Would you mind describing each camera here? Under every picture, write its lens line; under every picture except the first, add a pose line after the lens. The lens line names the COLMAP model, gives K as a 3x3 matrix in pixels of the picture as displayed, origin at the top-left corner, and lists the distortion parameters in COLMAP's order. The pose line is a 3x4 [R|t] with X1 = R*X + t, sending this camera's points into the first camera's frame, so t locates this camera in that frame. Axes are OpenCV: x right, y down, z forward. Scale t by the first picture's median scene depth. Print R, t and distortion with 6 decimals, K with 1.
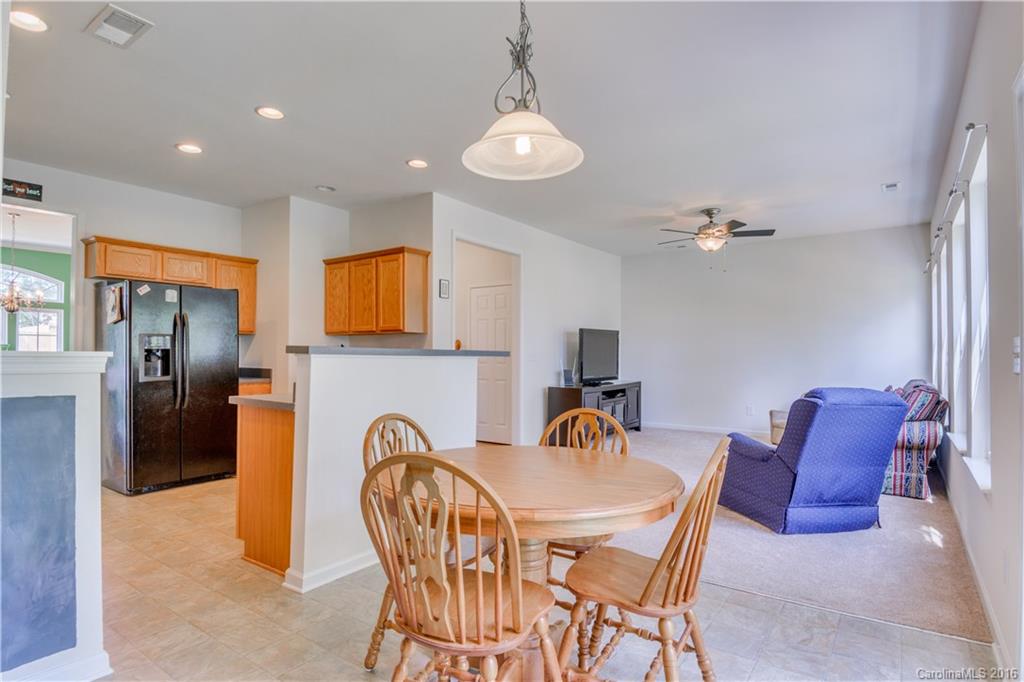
lens RADIAL K [[544.0, 0, 507.4], [0, 544.0, 343.8], [0, 0, 1]] dist [0.033605, -0.053399]
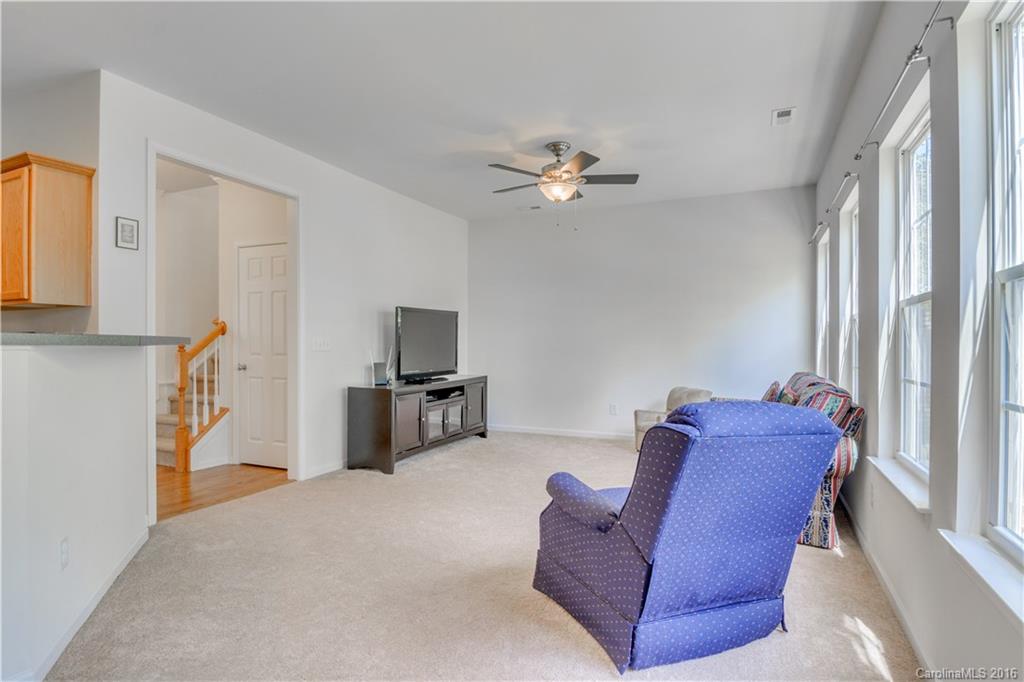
lens RADIAL K [[544.0, 0, 507.4], [0, 544.0, 343.8], [0, 0, 1]] dist [0.033605, -0.053399]
pose [[0.980869, -0.001708, 0.194662, 0.187839], [-0.002526, 0.999766, 0.021496, 0.007817], [-0.194653, -0.021576, 0.980635, 0.334014]]
